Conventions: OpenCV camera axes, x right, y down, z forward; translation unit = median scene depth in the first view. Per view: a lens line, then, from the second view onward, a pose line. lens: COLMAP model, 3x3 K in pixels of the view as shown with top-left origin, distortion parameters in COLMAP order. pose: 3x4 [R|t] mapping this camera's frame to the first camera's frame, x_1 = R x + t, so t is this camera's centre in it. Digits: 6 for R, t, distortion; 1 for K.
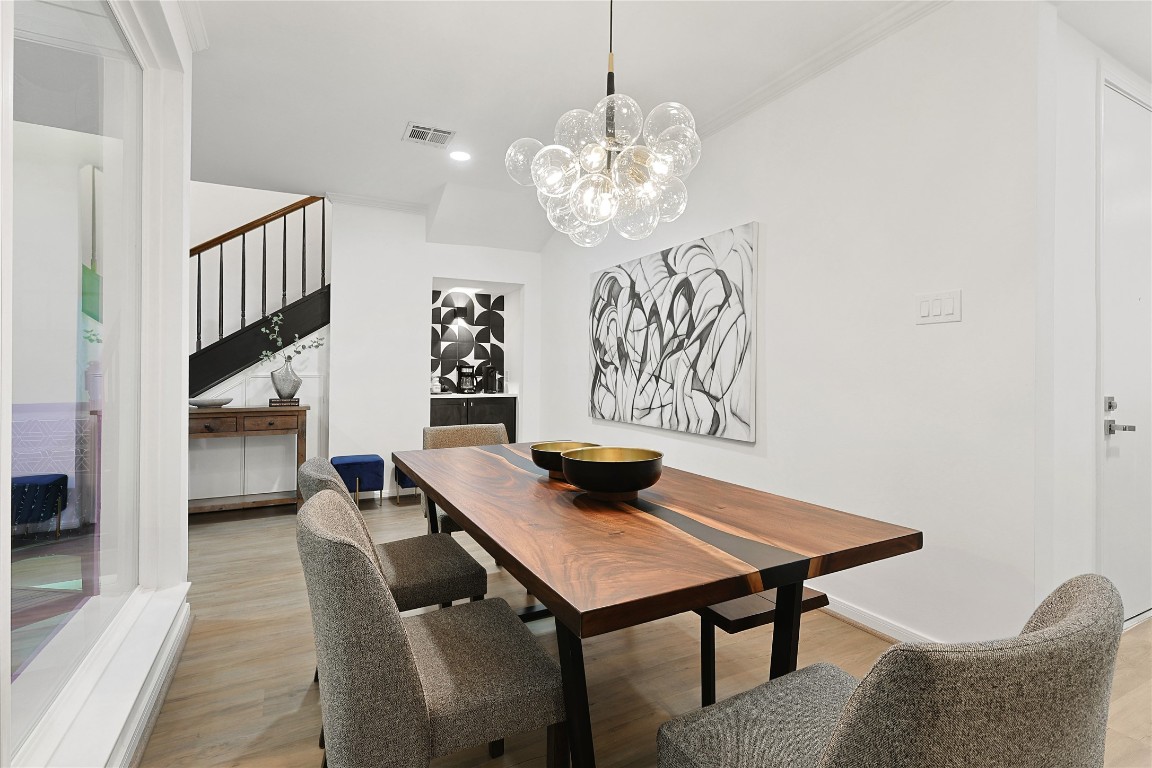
lens RADIAL K [[531.2, 0, 578.0], [0, 531.2, 376.9], [0, 0, 1]] dist [-0.003233, 0.000358]
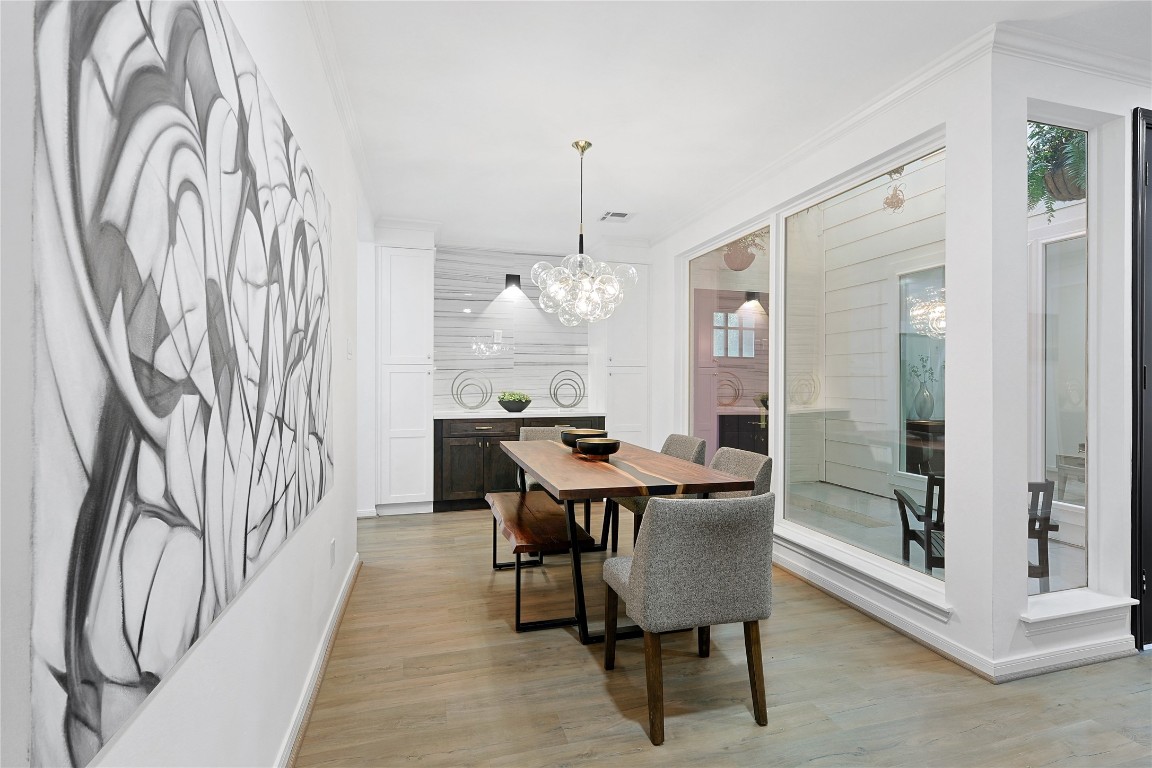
lens RADIAL K [[529.6, 0, 574.8], [0, 529.6, 381.7], [0, 0, 1]] dist [0.001520, 0.000308]
pose [[-0.976832, -0.008132, 0.213853, -0.143230], [-0.005510, 0.999902, 0.012856, -0.032927], [-0.213937, 0.011379, -0.976781, 1.244309]]
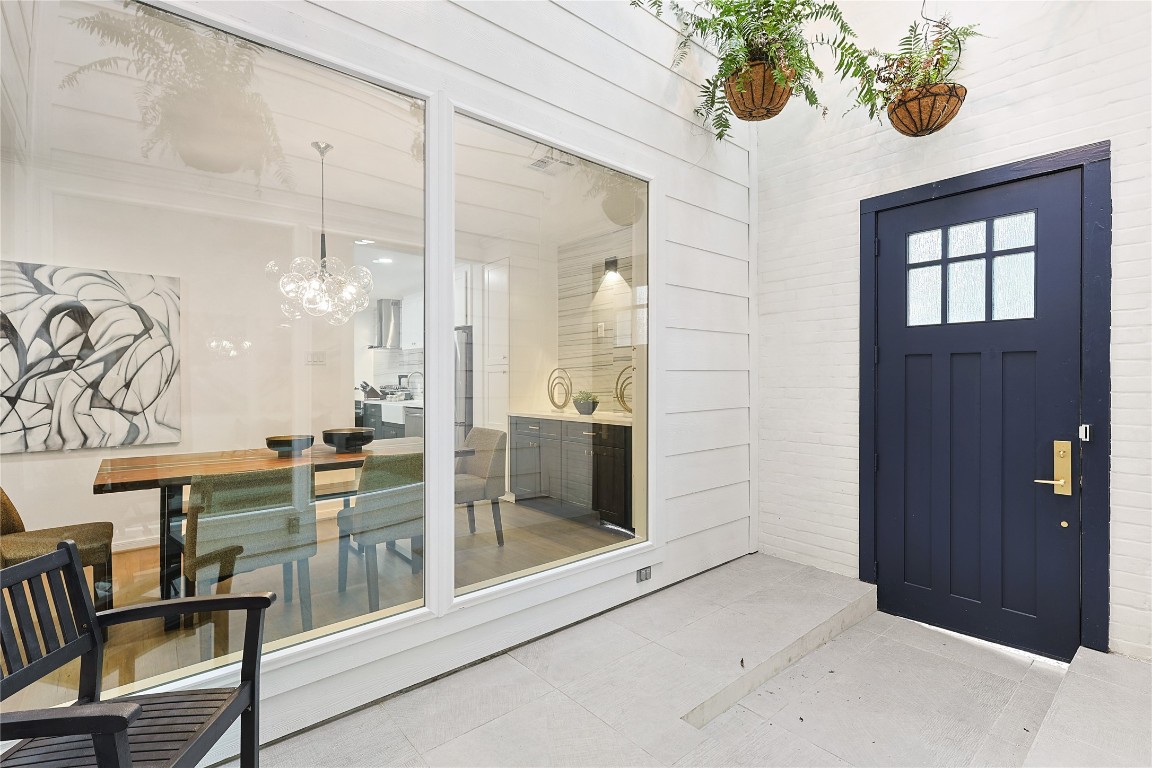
lens RADIAL K [[529.6, 0, 574.8], [0, 529.6, 381.7], [0, 0, 1]] dist [0.001520, 0.000308]
pose [[-0.213432, -0.005180, 0.976944, -0.879896], [0.013601, 0.999873, 0.008273, -0.020350], [-0.976863, 0.015053, -0.213335, 0.229351]]
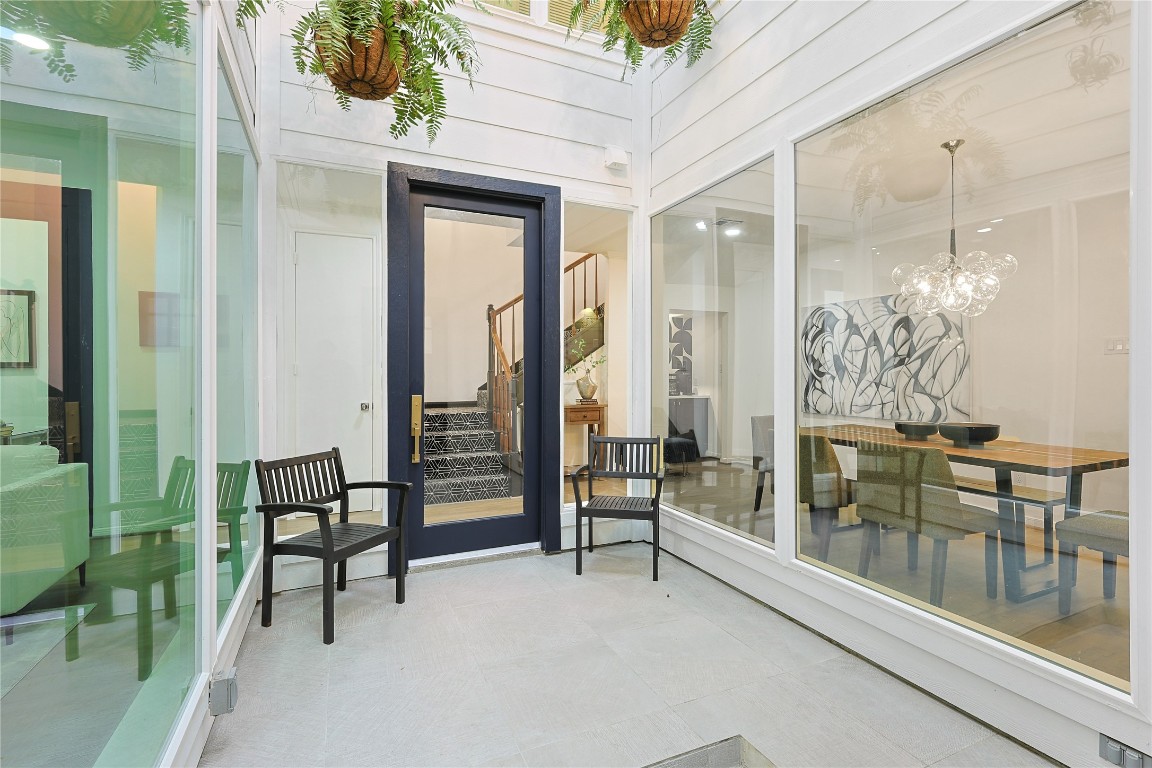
lens RADIAL K [[531.2, 0, 578.0], [0, 531.2, 376.9], [0, 0, 1]] dist [-0.003233, 0.000358]
pose [[0.997530, -0.004847, -0.070071, -0.519760], [0.004545, 0.999980, -0.004462, -0.013785], [0.070091, 0.004132, 0.997532, -0.458488]]
